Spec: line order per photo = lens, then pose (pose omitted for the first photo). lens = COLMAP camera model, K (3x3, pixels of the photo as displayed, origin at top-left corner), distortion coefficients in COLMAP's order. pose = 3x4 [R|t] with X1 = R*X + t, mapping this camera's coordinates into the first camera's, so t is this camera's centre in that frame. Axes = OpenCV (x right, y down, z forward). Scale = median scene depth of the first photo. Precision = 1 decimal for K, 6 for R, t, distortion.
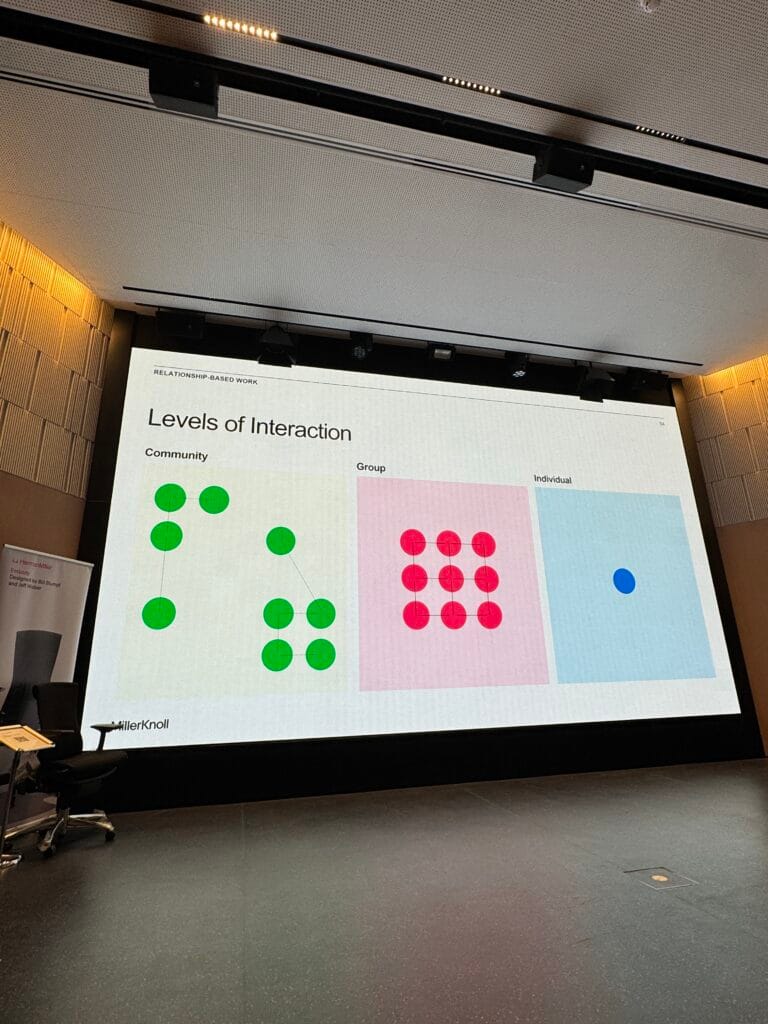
lens RADIAL K [[519.7, 0, 382.4], [0, 519.7, 510.6], [0, 0, 1]] dist [-0.020236, 0.001859]
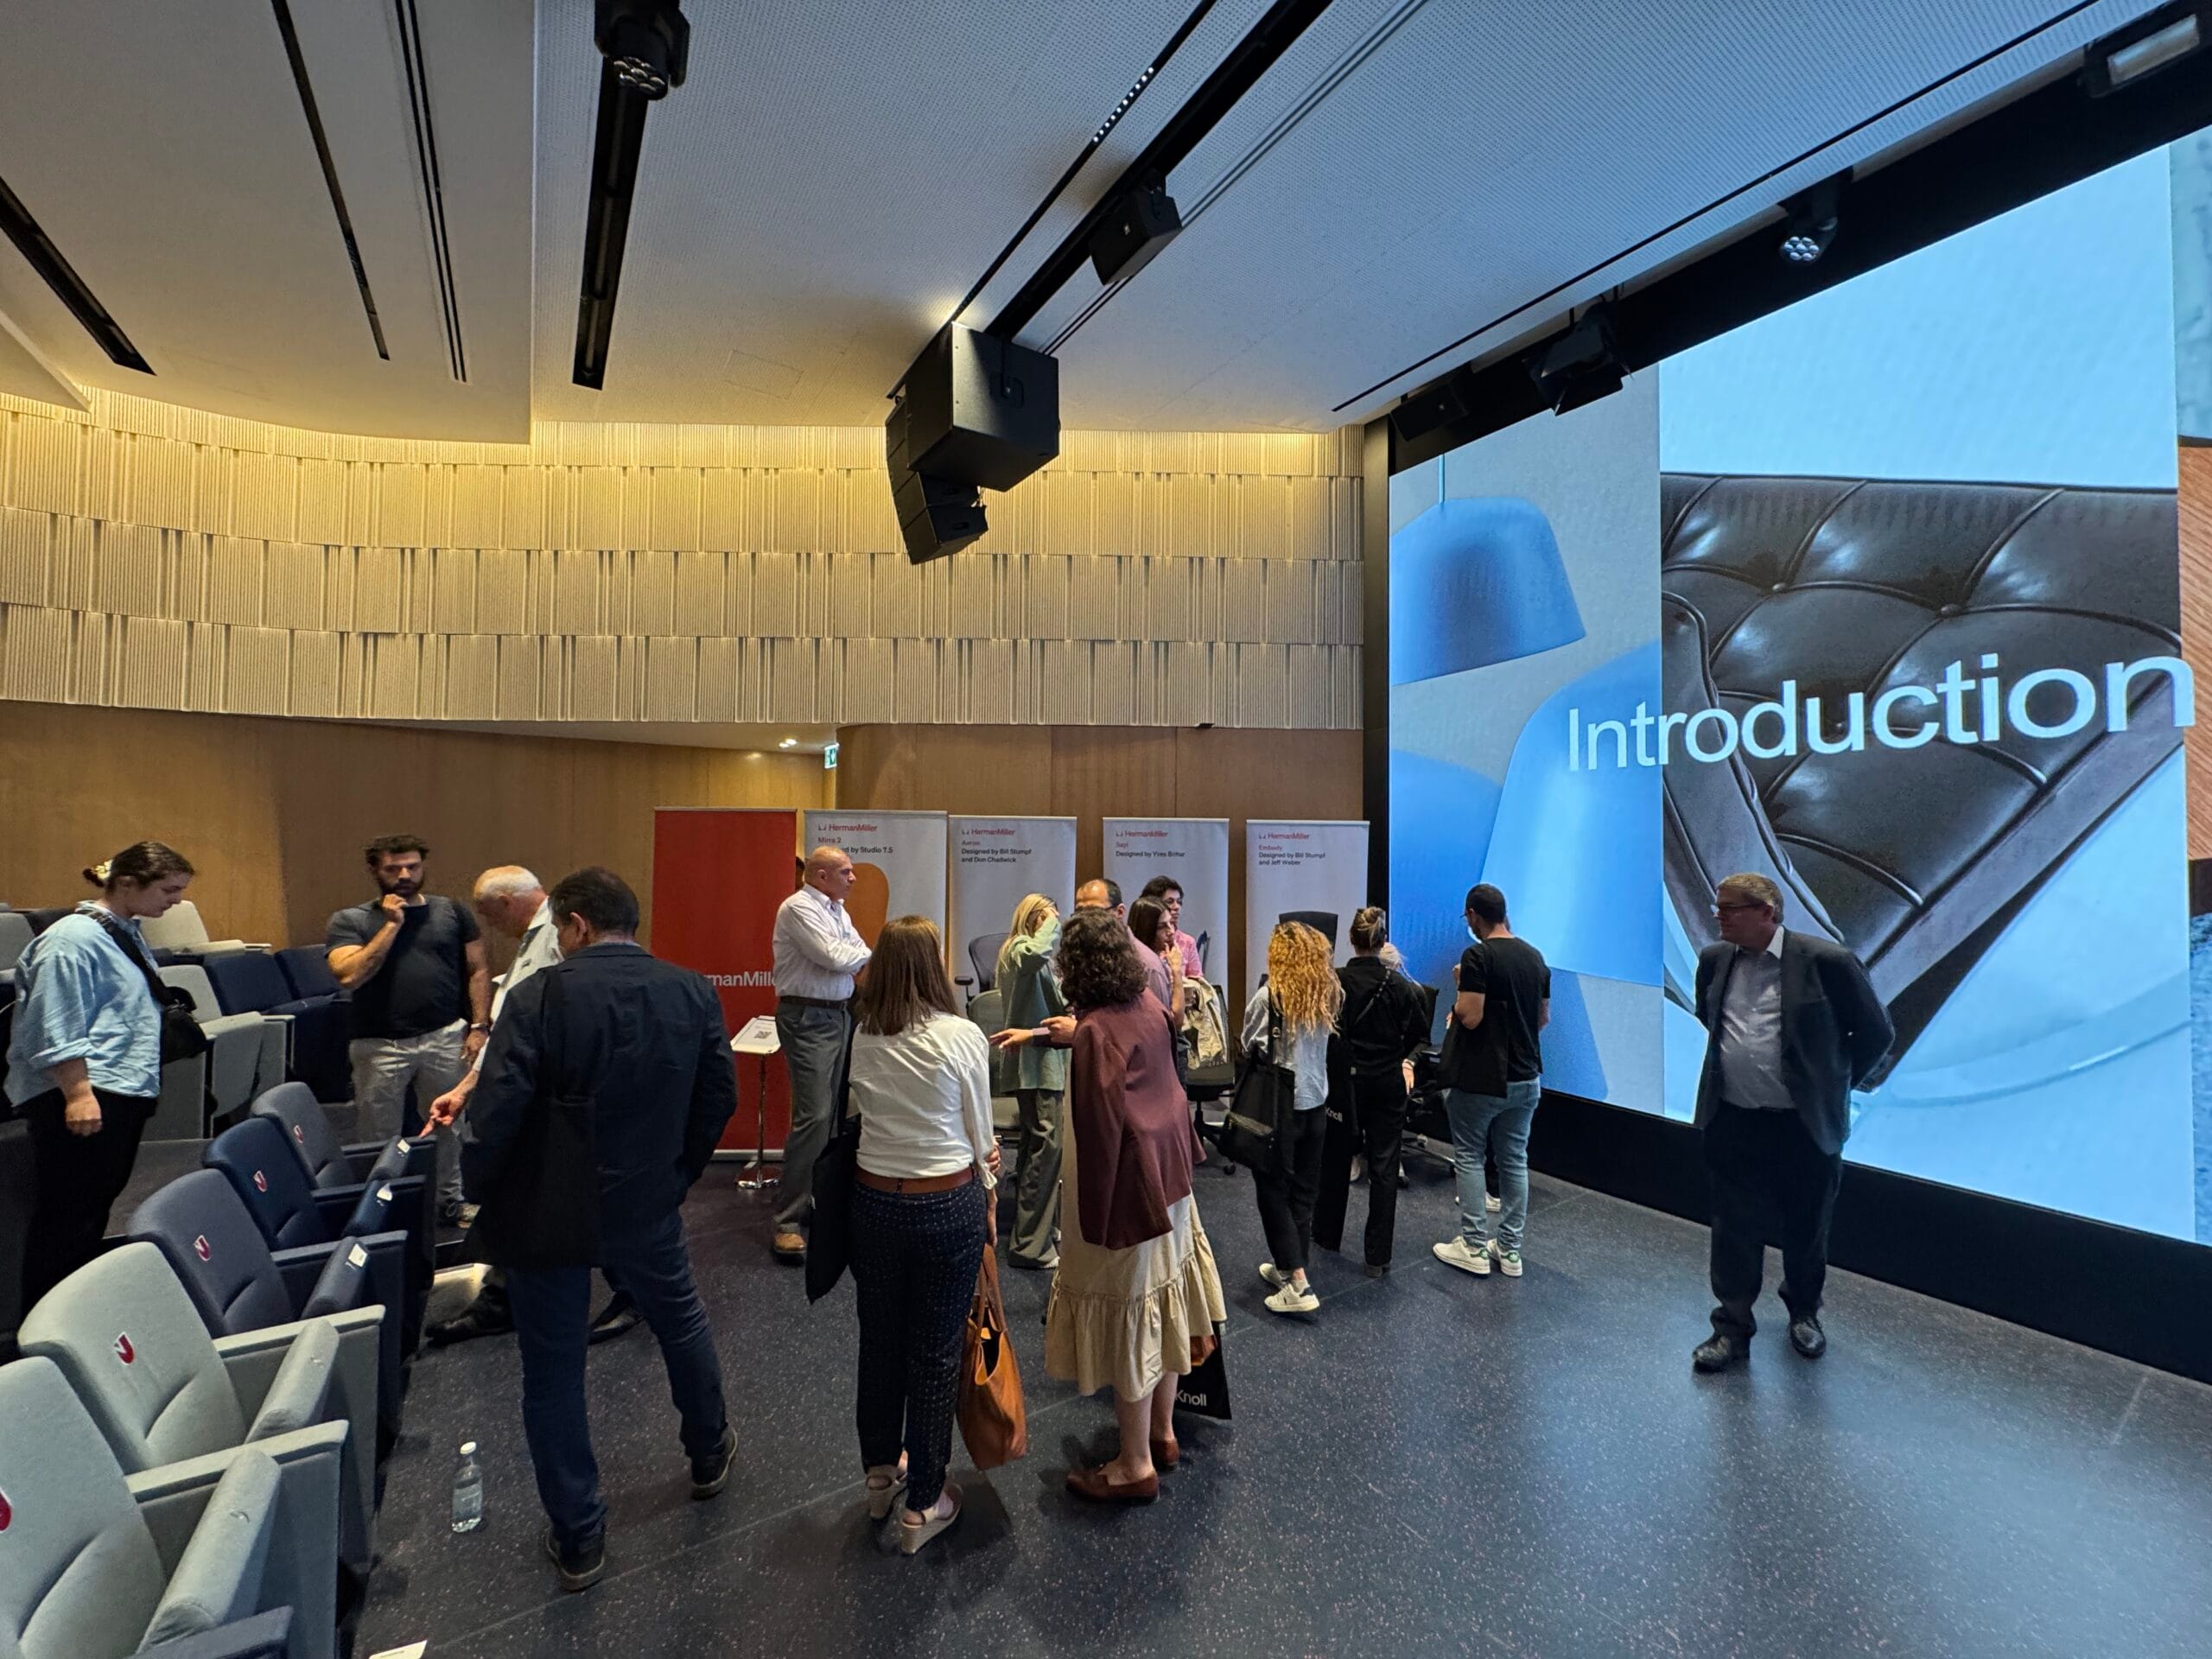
lens RADIAL K [[880.7, 0, 1102.0], [0, 880.7, 828.6], [0, 0, 1]] dist [-0.001880, -0.001372]
pose [[0.328435, 0.003030, -0.944522, 0.562651], [0.260063, 0.961053, 0.093514, -0.113517], [0.908018, -0.276349, 0.314855, 0.255350]]
